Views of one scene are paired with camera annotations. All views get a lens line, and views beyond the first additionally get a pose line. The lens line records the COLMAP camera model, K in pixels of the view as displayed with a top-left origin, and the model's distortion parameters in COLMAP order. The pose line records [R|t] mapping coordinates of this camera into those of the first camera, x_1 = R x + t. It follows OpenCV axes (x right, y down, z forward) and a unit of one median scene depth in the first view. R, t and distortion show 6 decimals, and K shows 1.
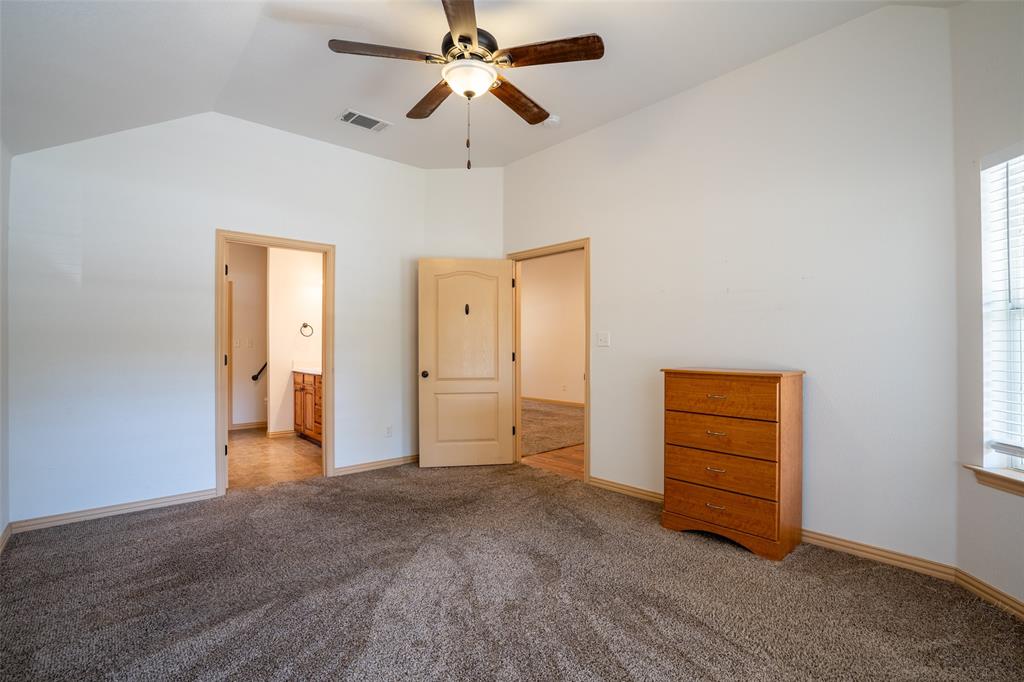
lens RADIAL K [[472.6, 0, 512.8], [0, 472.6, 342.7], [0, 0, 1]] dist [-0.061461, 0.021900]
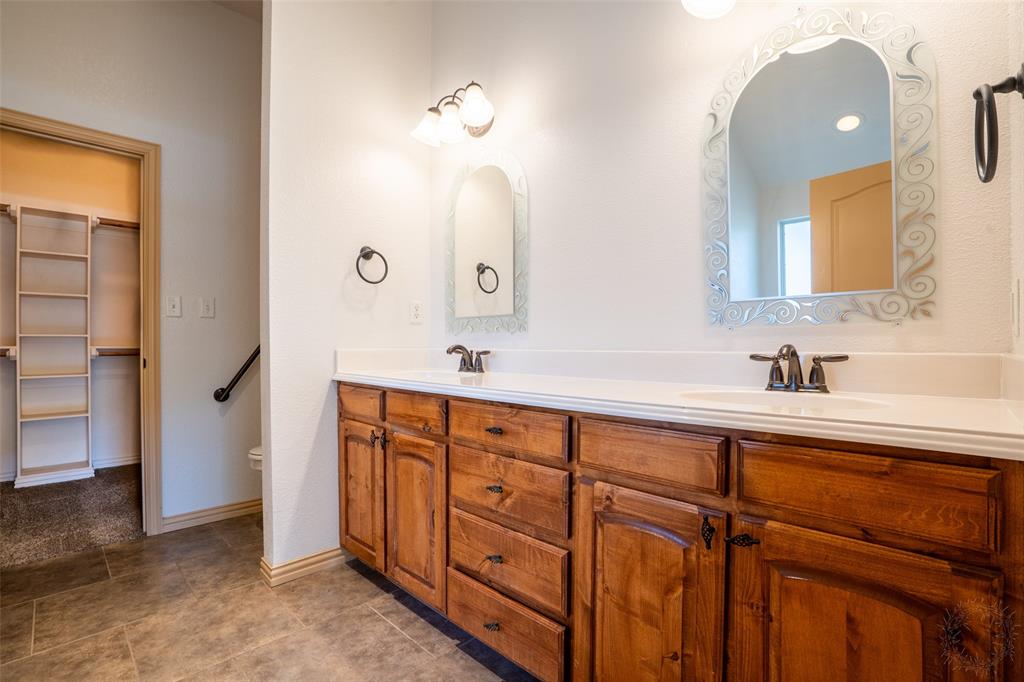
lens RADIAL K [[472.6, 0, 512.8], [0, 472.6, 342.7], [0, 0, 1]] dist [-0.061461, 0.021900]
pose [[0.999716, -0.002673, 0.023691, -0.352477], [0.002711, 0.999995, -0.001547, 0.034580], [-0.023686, 0.001611, 0.999718, 0.656859]]
